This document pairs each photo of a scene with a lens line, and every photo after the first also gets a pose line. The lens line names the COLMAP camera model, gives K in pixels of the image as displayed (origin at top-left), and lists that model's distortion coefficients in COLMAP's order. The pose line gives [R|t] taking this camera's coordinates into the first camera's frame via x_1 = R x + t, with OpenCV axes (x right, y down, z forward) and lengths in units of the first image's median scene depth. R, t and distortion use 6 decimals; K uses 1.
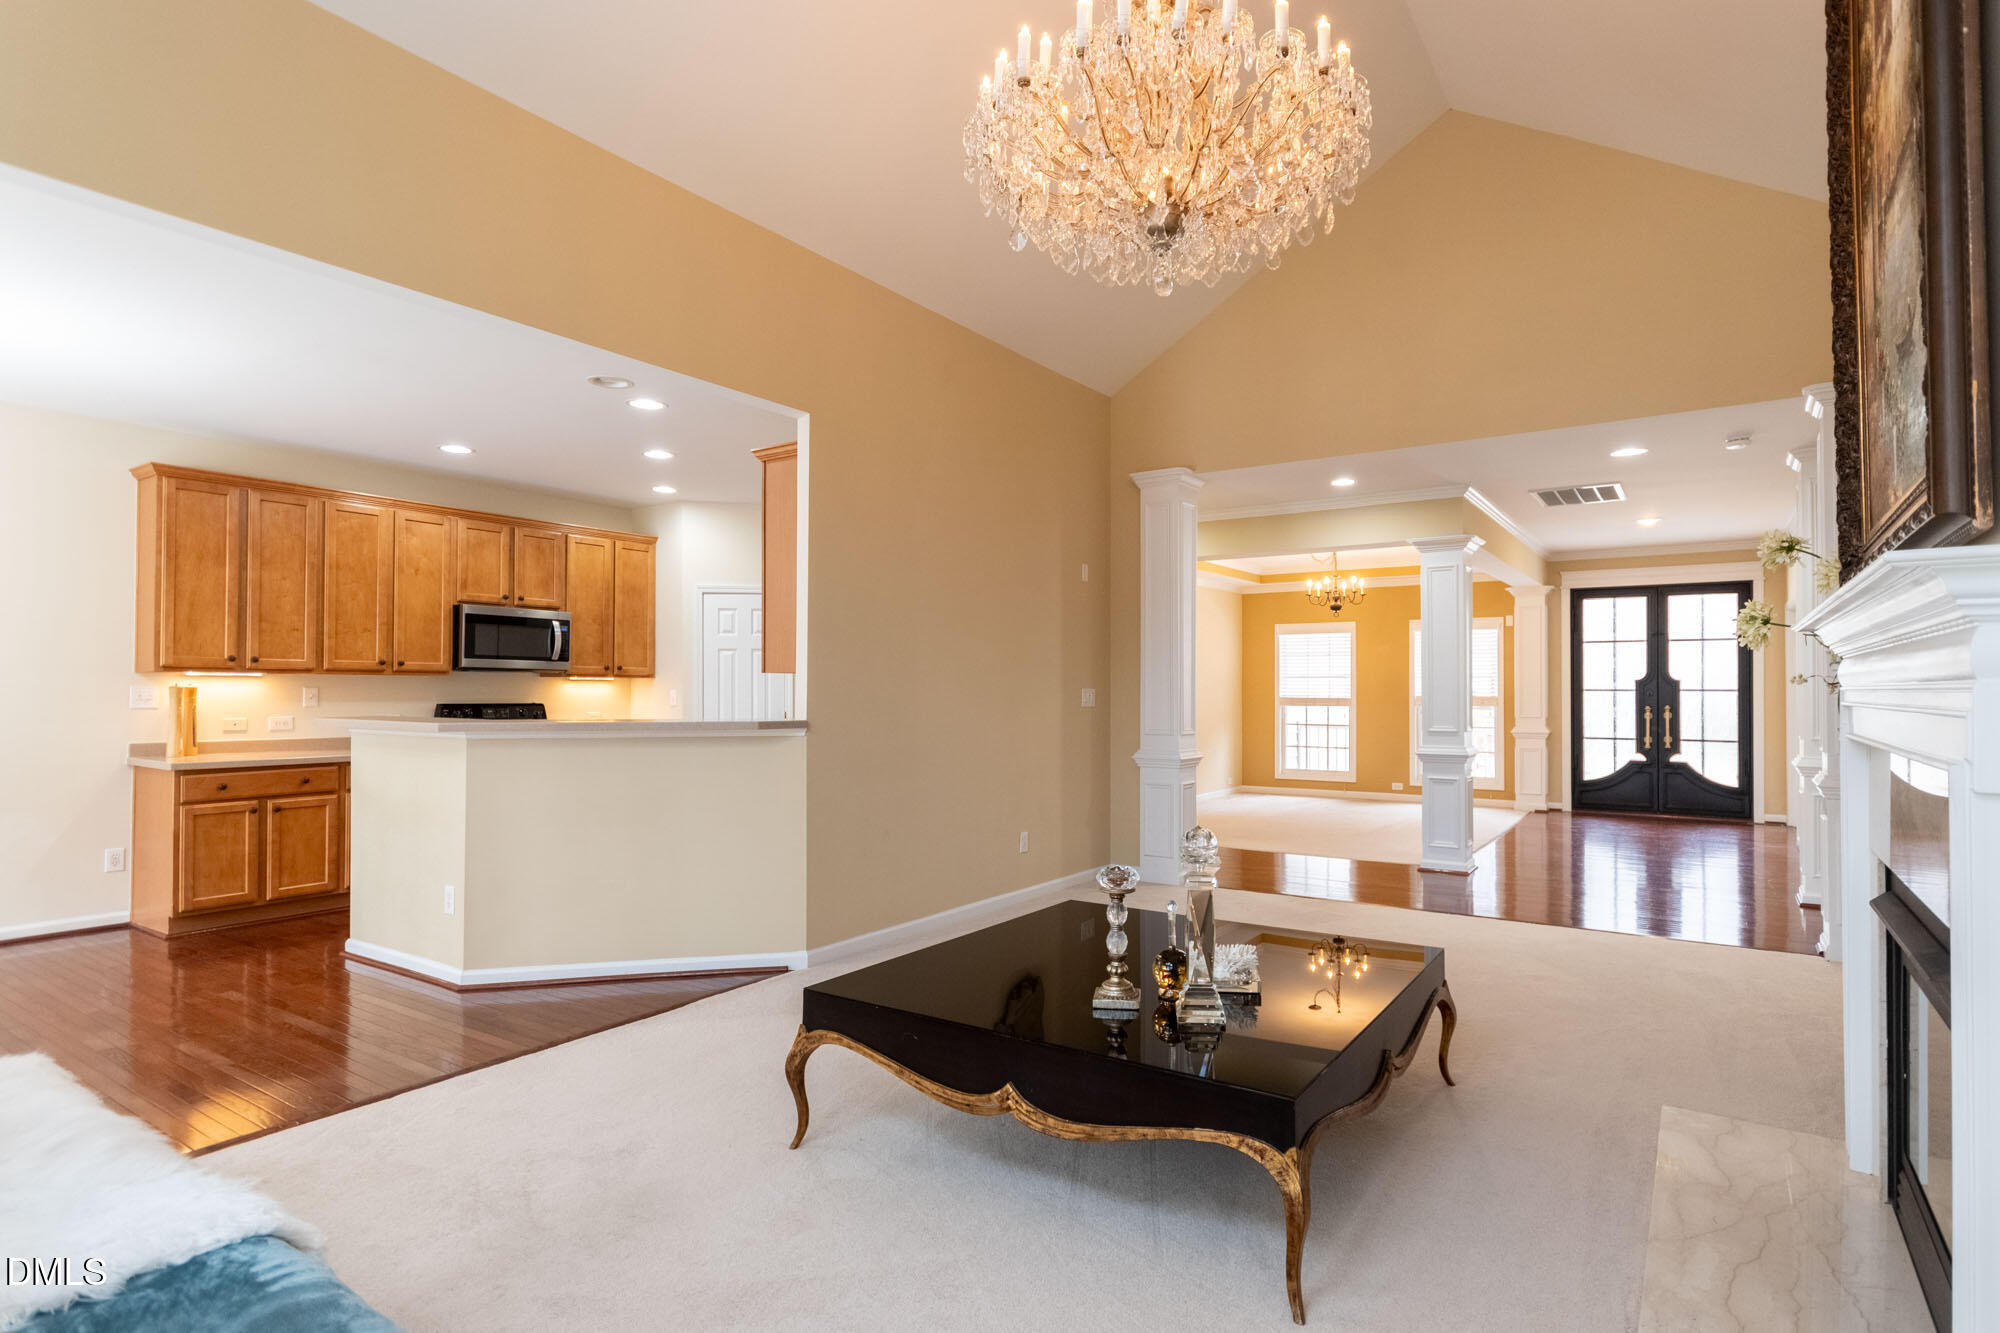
lens RADIAL K [[1004.1, 0, 1049.3], [0, 1004.1, 677.6], [0, 0, 1]] dist [-0.007121, -0.000760]
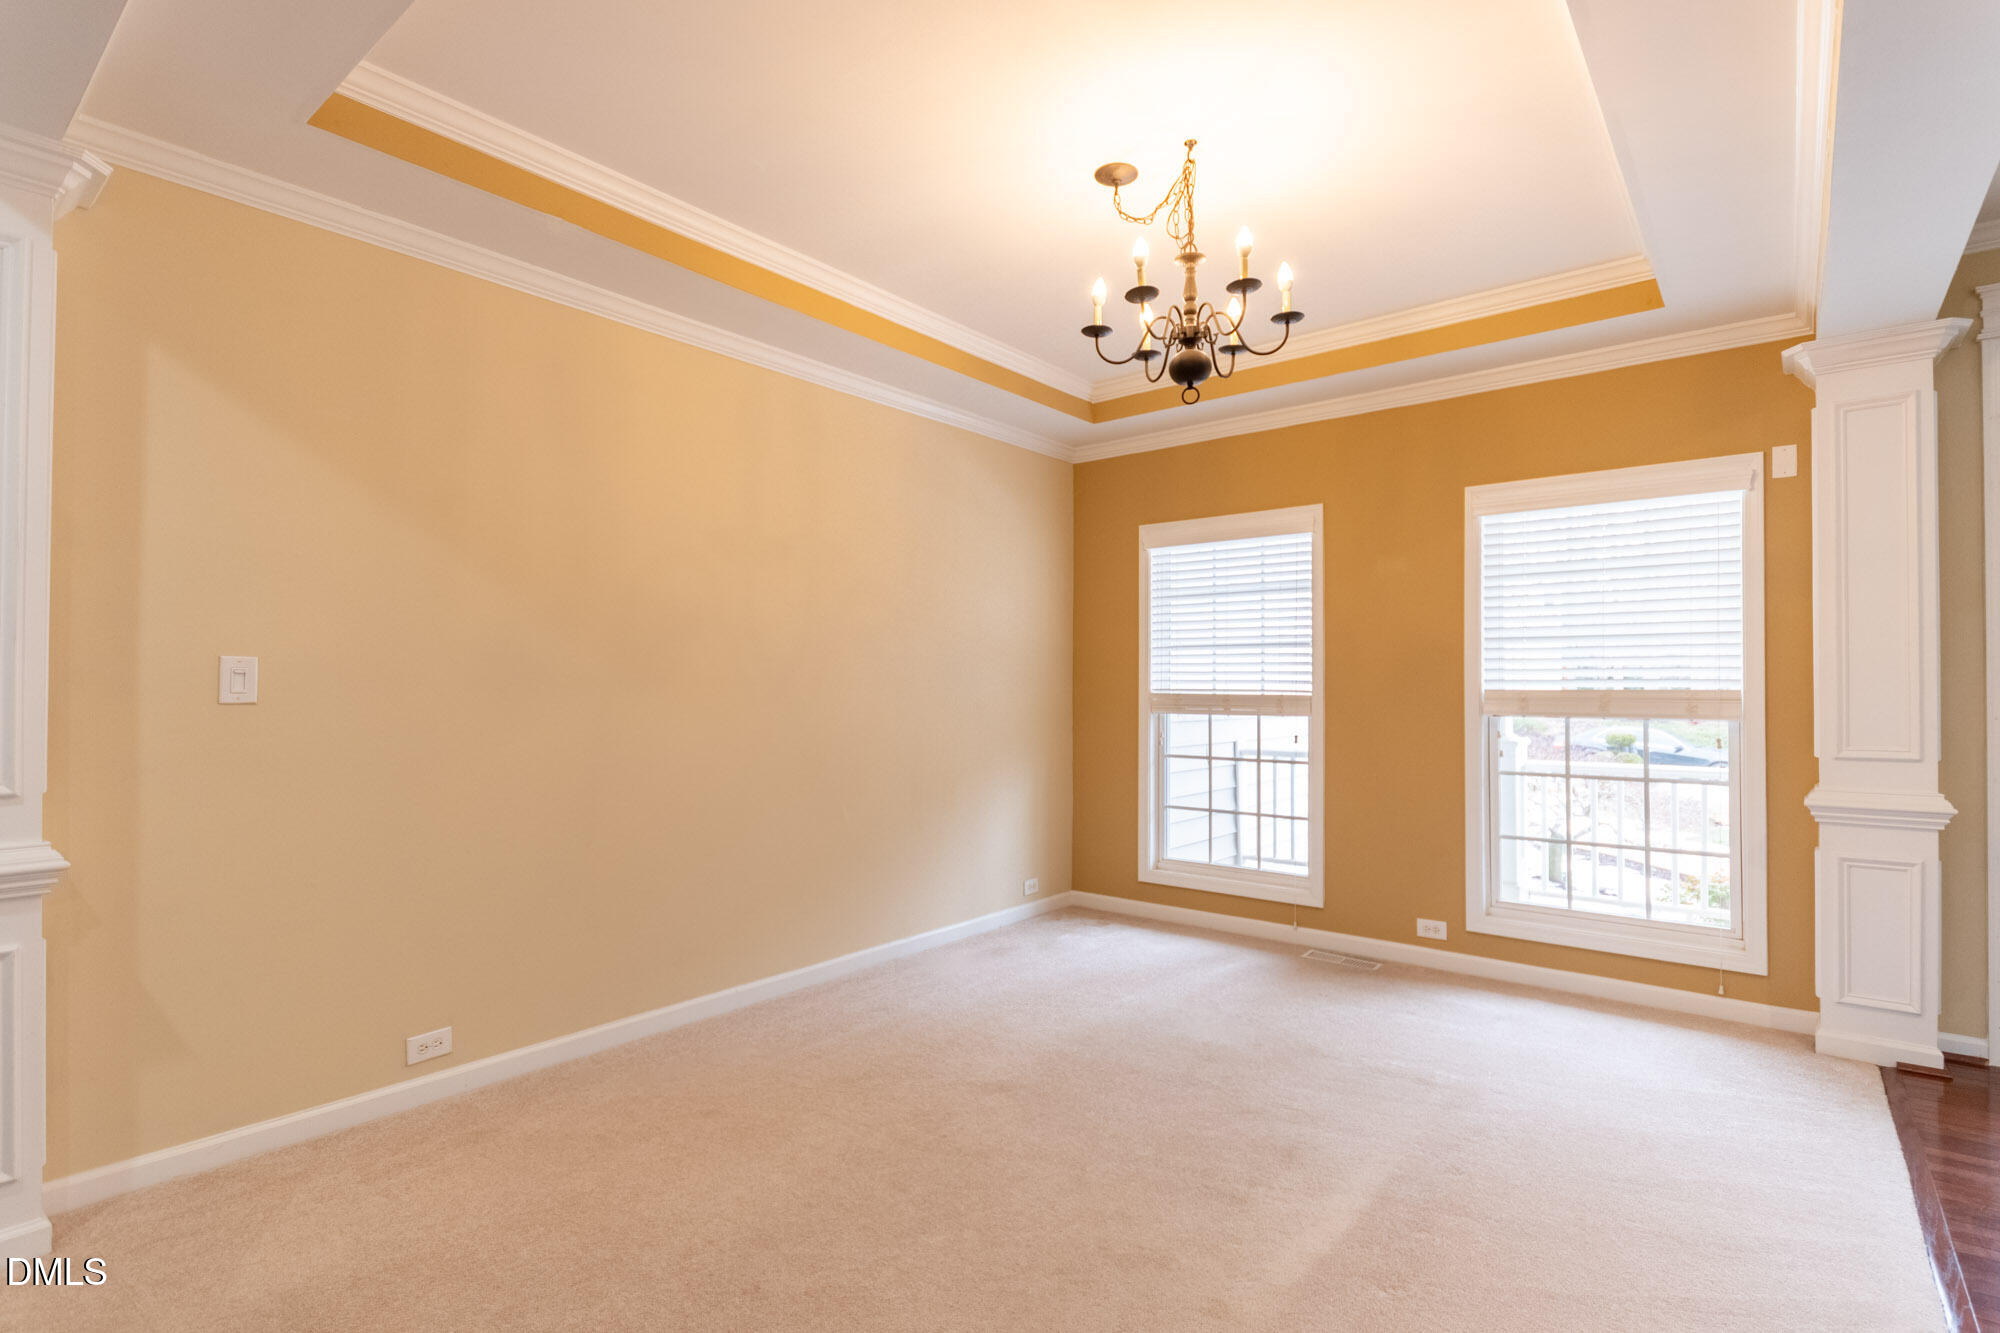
lens RADIAL K [[964.7, 0, 990.3], [0, 964.7, 679.3], [0, 0, 1]] dist [-0.000053, -0.004644]
pose [[0.992824, 0.006479, -0.119410, 0.259900], [-0.007136, 0.999962, -0.005078, 0.020221], [0.119372, 0.005894, 0.992832, 0.715929]]
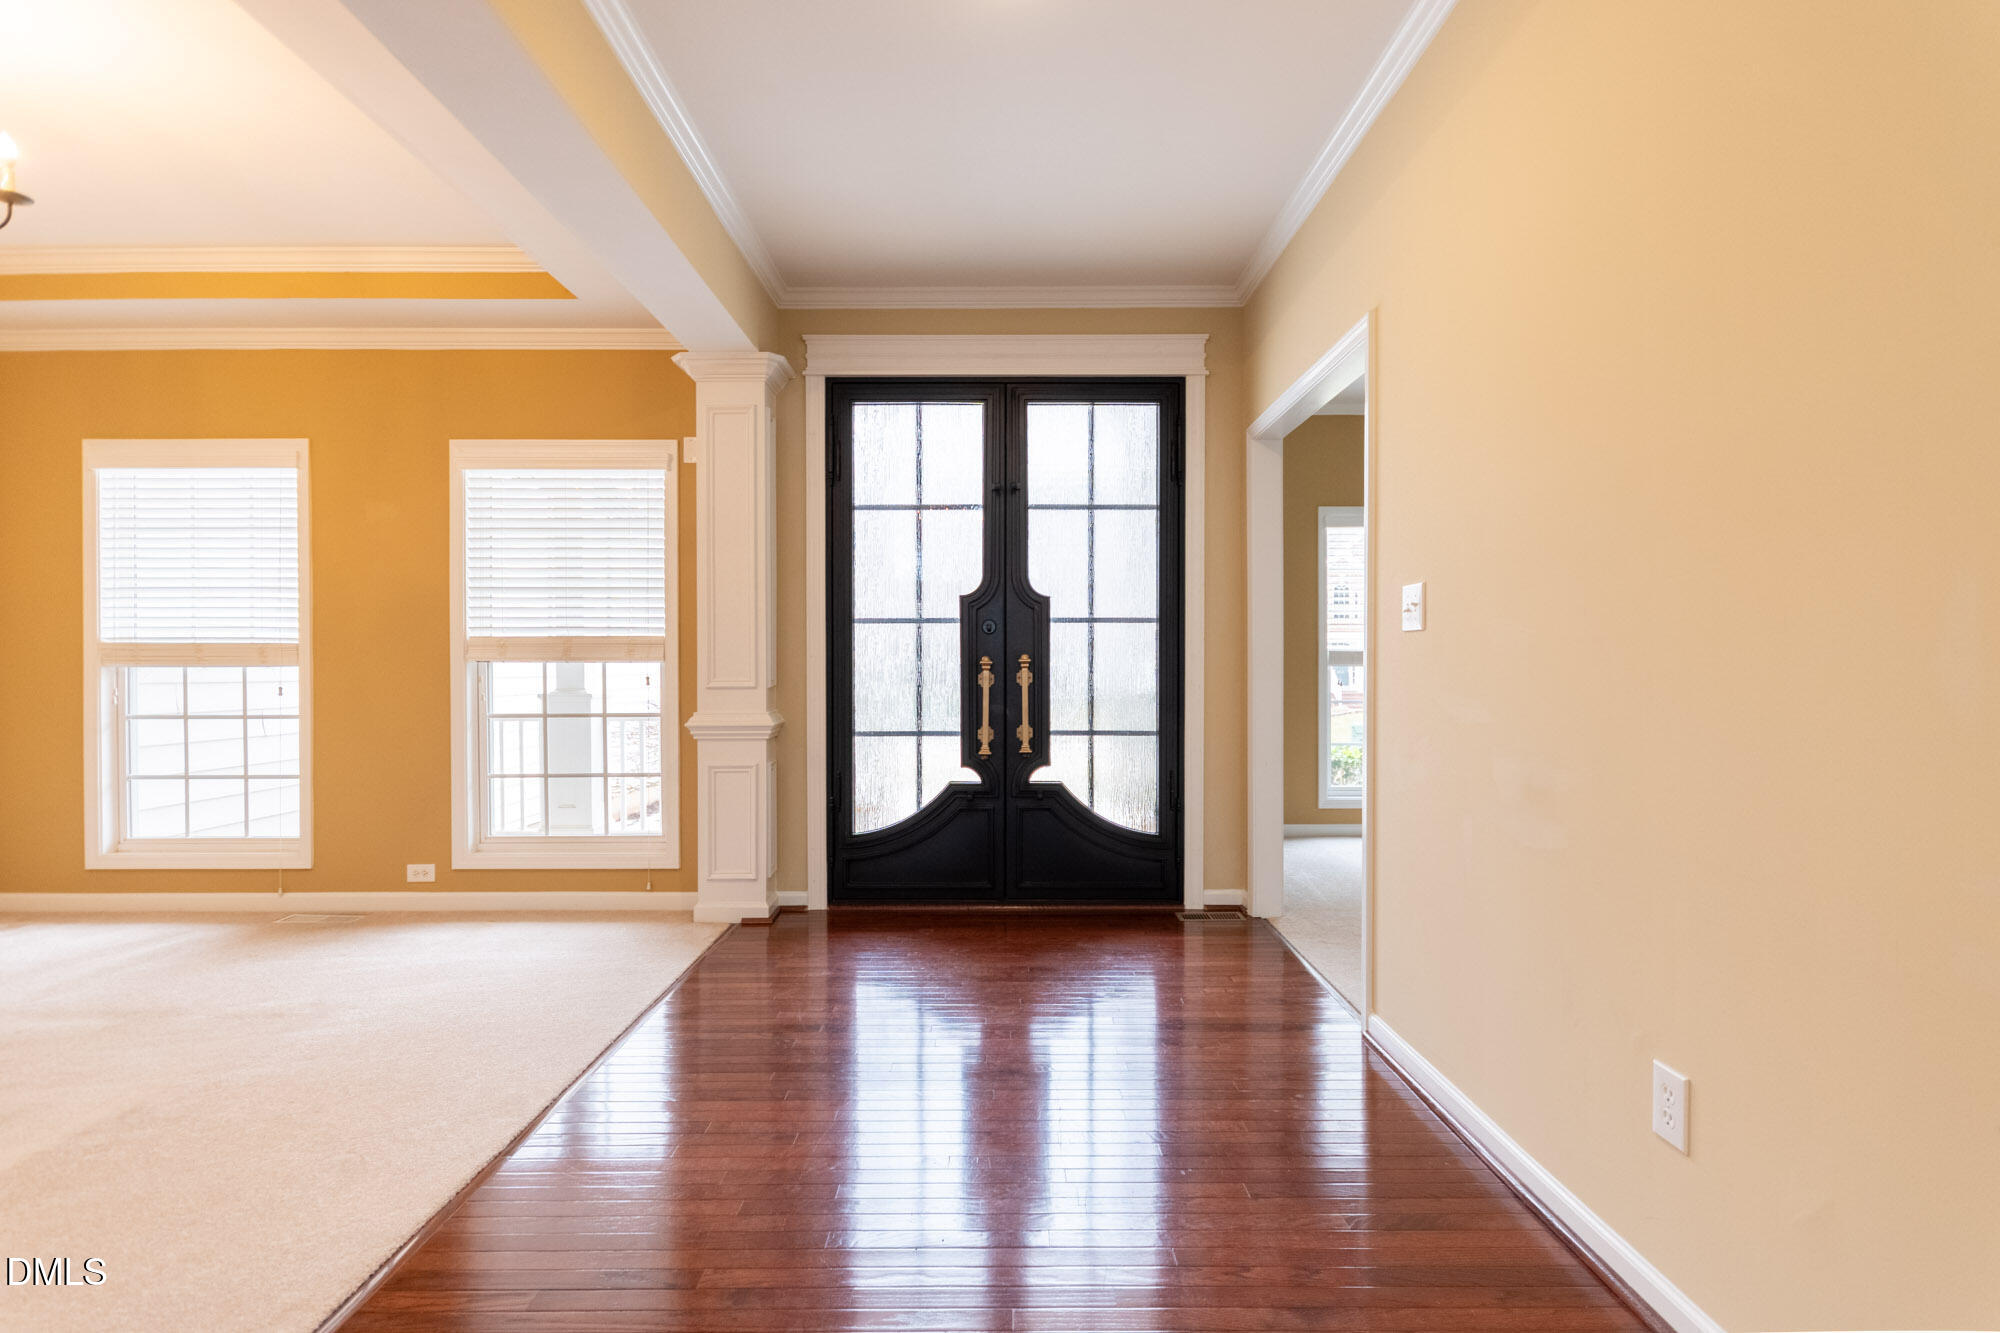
lens RADIAL K [[964.7, 0, 1010.4], [0, 964.7, 661.7], [0, 0, 1]] dist [-0.000053, -0.004644]
pose [[0.832245, -0.006719, 0.554367, 0.382483], [-0.003857, 0.999832, 0.017909, 0.023580], [-0.554394, -0.017043, 0.832080, 0.659324]]
